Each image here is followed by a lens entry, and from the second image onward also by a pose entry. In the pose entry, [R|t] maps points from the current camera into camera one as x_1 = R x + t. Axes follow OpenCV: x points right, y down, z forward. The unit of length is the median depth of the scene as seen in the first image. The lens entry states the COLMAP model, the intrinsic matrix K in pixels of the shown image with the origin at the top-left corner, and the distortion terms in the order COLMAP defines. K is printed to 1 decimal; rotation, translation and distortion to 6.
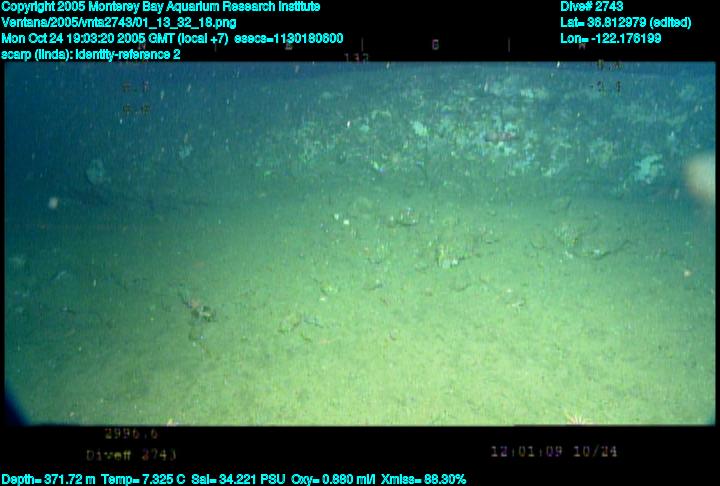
lens RADIAL K [[381.9, 0, 361.1], [0, 381.9, 239.0], [0, 0, 1]] dist [-0.157353, 0.082724]
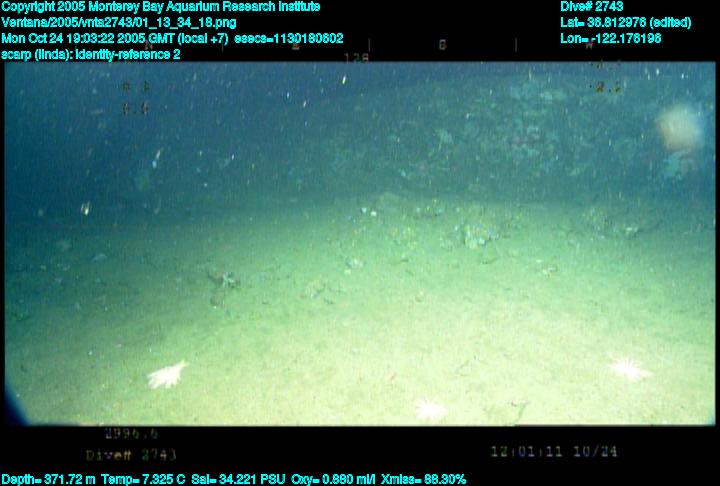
lens RADIAL K [[380.0, 0, 360.1], [0, 380.0, 228.7], [0, 0, 1]] dist [-0.156975, 0.078106]
pose [[0.996673, 0.015160, -0.080083, 0.008165], [-0.030957, 0.979332, -0.199878, 0.213494], [0.075398, 0.201692, 0.976543, 0.013890]]
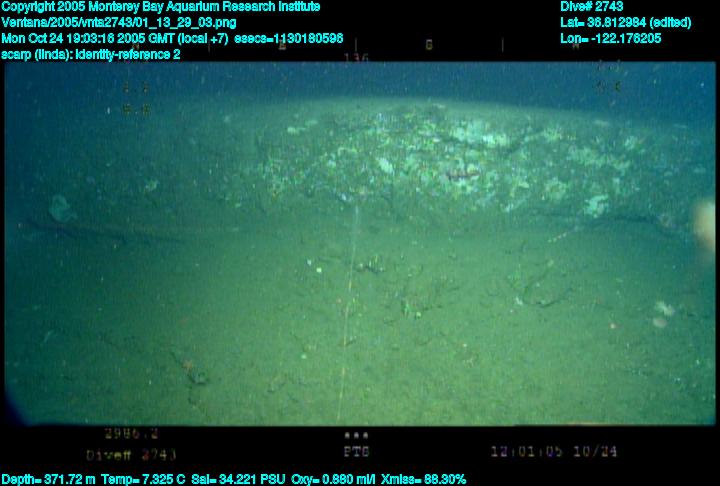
lens RADIAL K [[387.2, 0, 360.0], [0, 387.2, 243.0], [0, 0, 1]] dist [-0.157551, 0.084687]
pose [[0.996129, -0.047885, 0.073711, -0.000542], [0.035412, 0.986143, 0.162072, -0.310050], [-0.080451, -0.158834, 0.984022, -0.070308]]
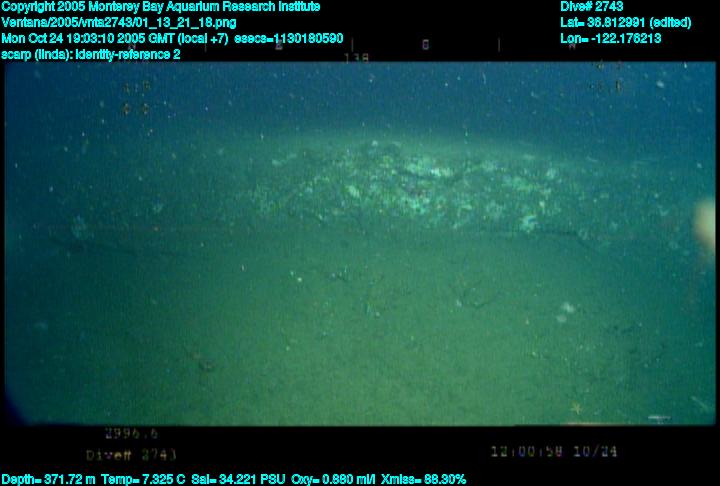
lens RADIAL K [[403.6, 0, 357.9], [0, 403.6, 245.7], [0, 0, 1]] dist [-0.141320, 0.000256]
pose [[0.993977, -0.062250, 0.090188, 0.046892], [0.044663, 0.981660, 0.185332, -0.437576], [-0.100071, -0.180188, 0.978528, -0.397339]]
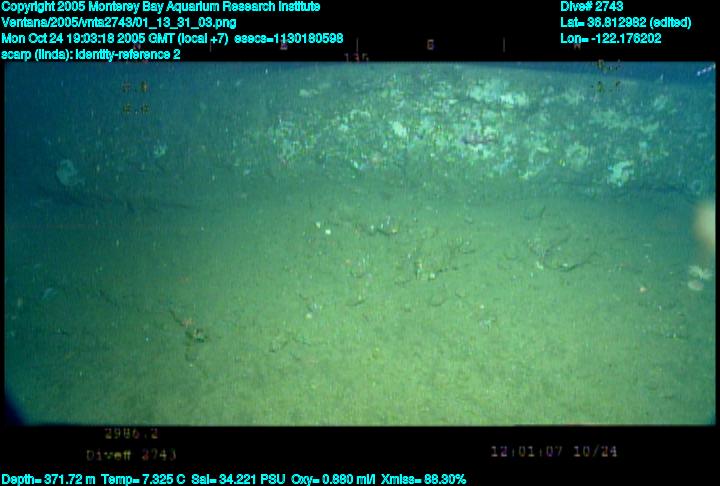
lens RADIAL K [[387.2, 0, 360.0], [0, 387.2, 243.0], [0, 0, 1]] dist [-0.157551, 0.084687]
pose [[0.998611, -0.025817, 0.045921, -0.001735], [0.019201, 0.990094, 0.139084, -0.167105], [-0.049057, -0.138009, 0.989215, -0.038627]]
